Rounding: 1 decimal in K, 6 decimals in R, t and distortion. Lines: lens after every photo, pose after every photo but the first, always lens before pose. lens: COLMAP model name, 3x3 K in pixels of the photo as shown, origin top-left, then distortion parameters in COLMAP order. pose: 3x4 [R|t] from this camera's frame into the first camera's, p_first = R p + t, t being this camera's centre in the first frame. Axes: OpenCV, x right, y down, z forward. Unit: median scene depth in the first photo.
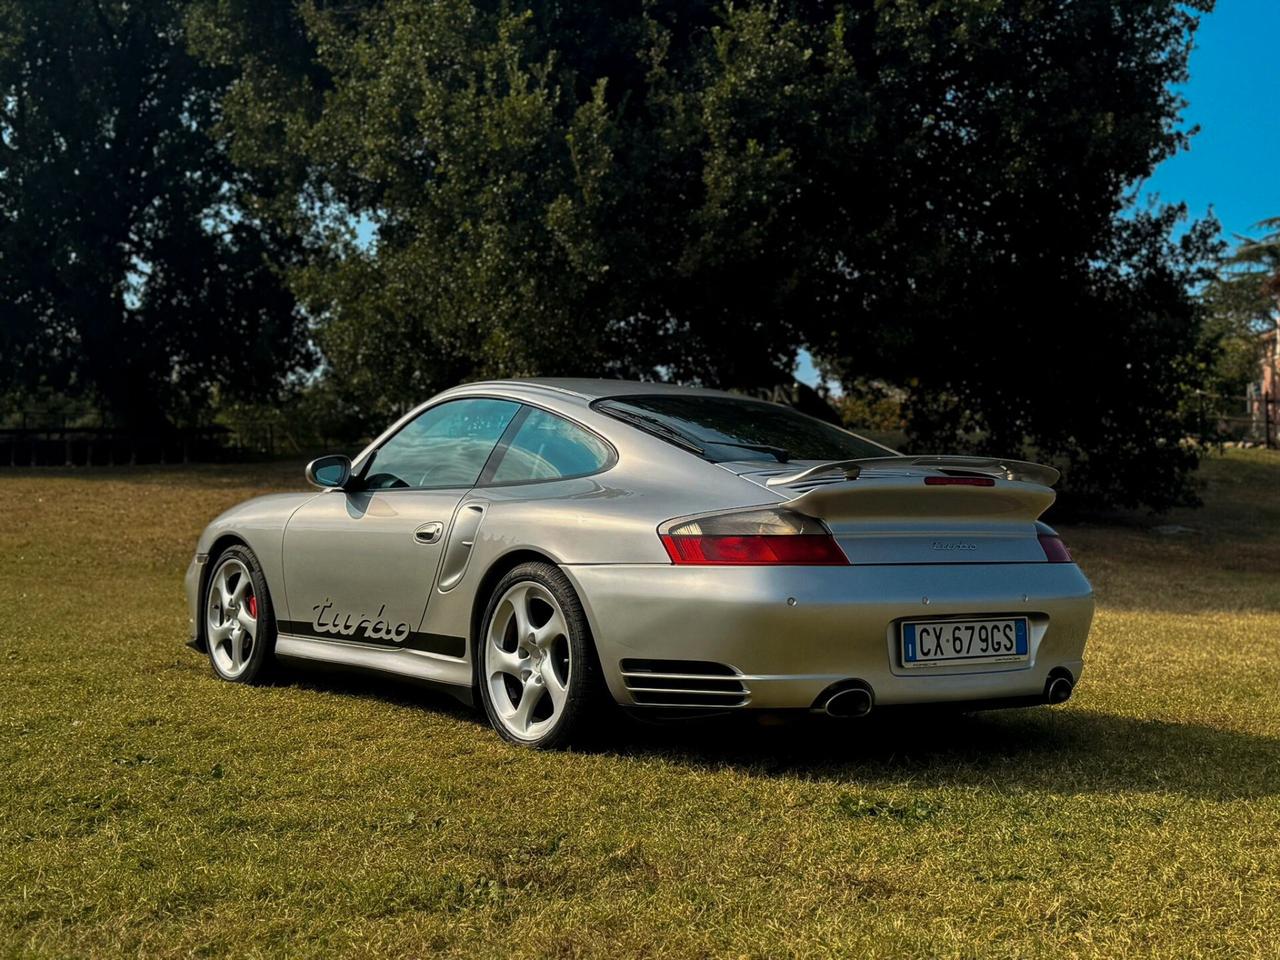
lens RADIAL K [[1933.9, 0, 626.5], [0, 1933.9, 476.8], [0, 0, 1]] dist [0.080250, -0.015041]
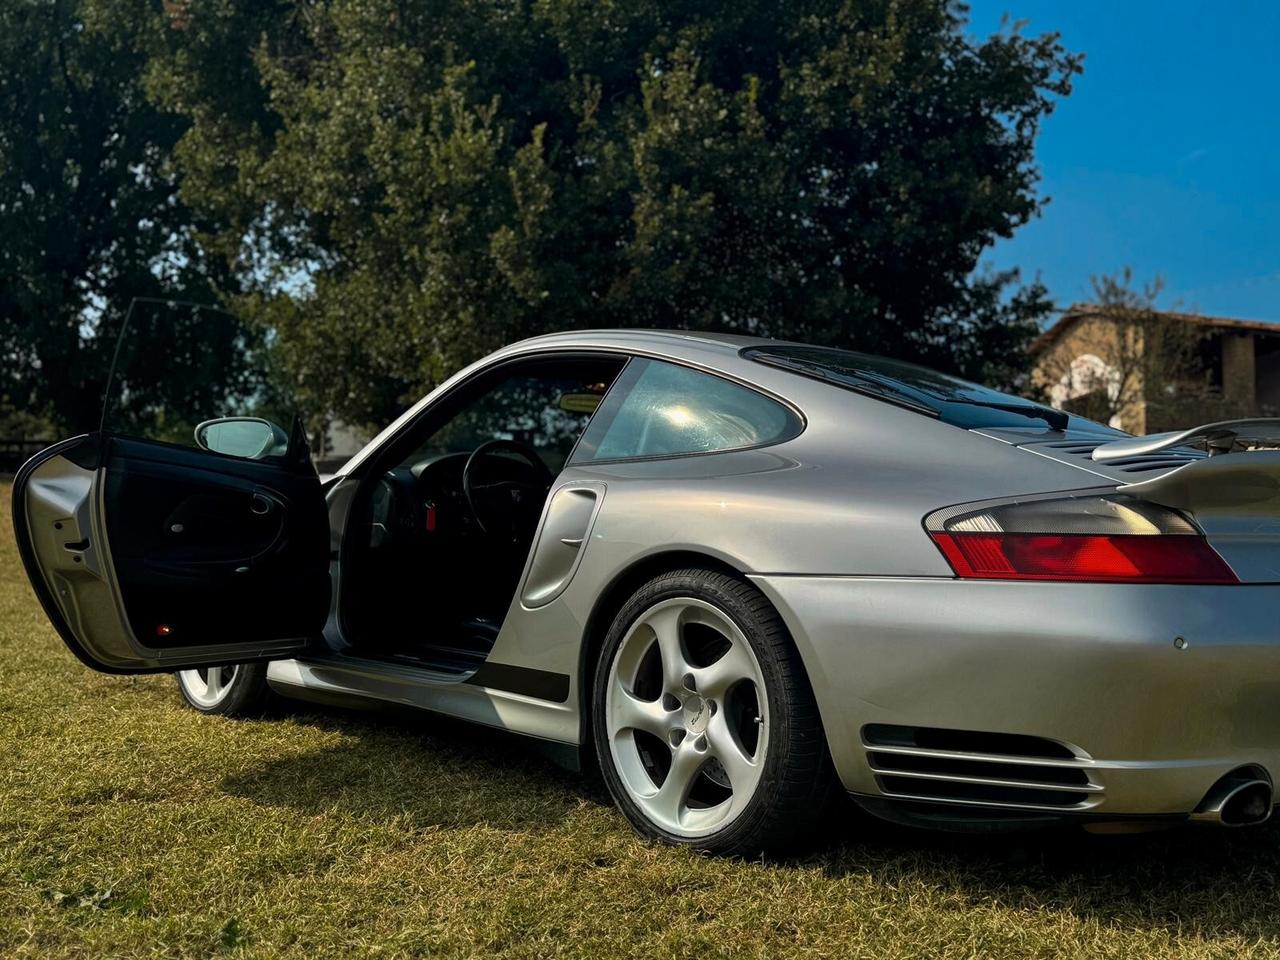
lens RADIAL K [[1497.4, 0, 642.6], [0, 1497.4, 458.0], [0, 0, 1]] dist [0.181277, -0.647153]
pose [[0.994256, 0.023769, 0.104352, -0.037967], [-0.020756, 0.999338, -0.029868, 0.006527], [-0.104993, 0.027530, 0.994092, 0.147497]]
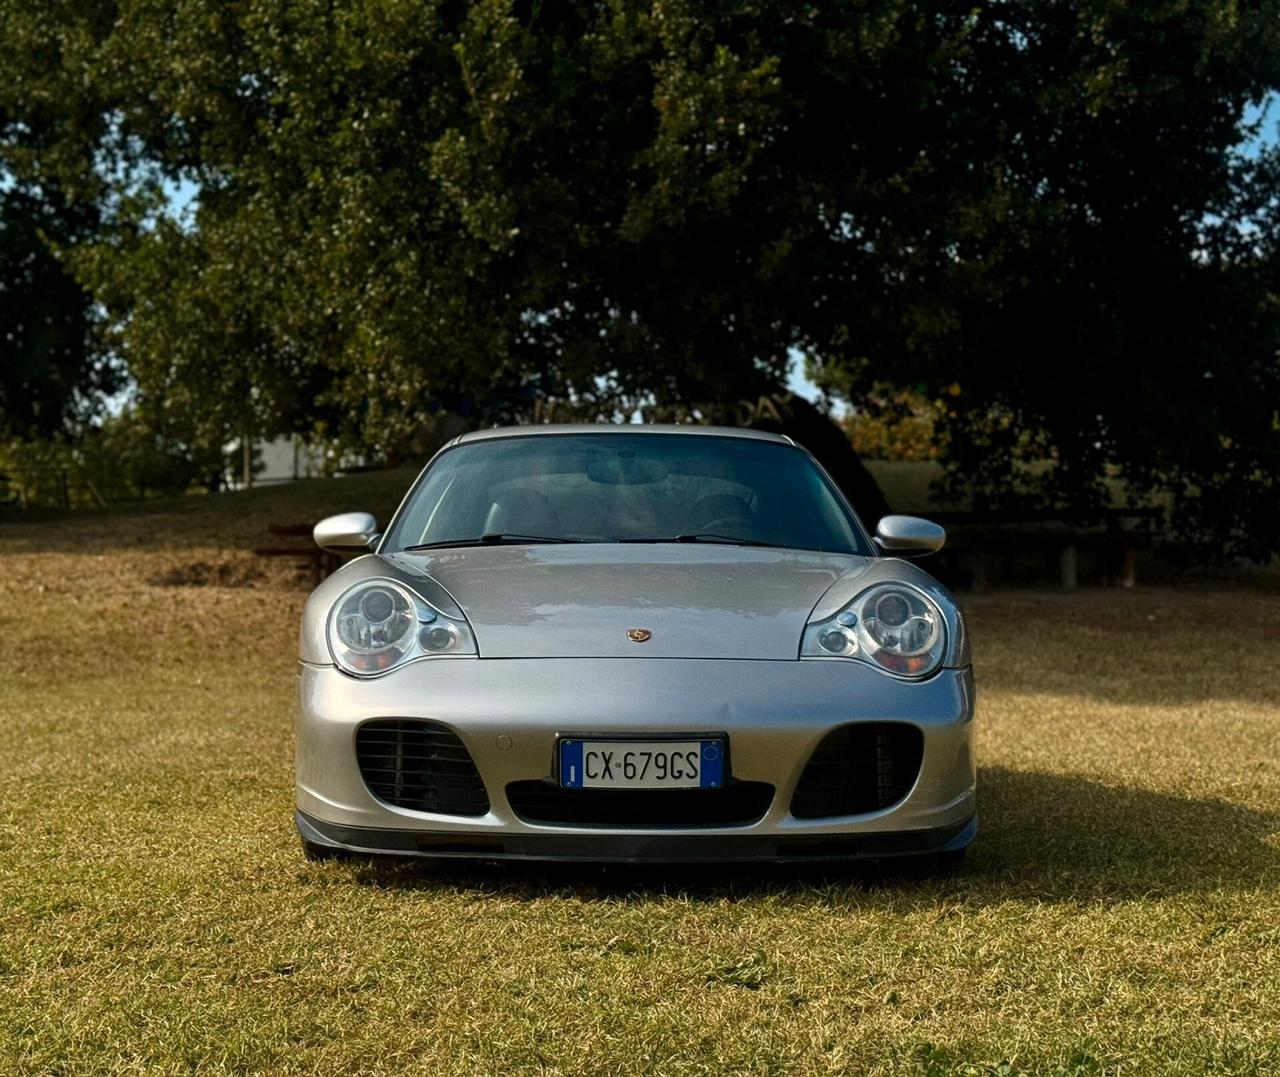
lens RADIAL K [[2595.7, 0, 534.8], [0, 2595.7, 539.6], [0, 0, 1]] dist [0.128020, -0.451674]
pose [[0.999812, -0.017505, -0.008288, 0.001973], [0.017516, 0.999846, 0.001248, 0.002339], [0.008265, -0.001393, 0.999965, 0.050895]]
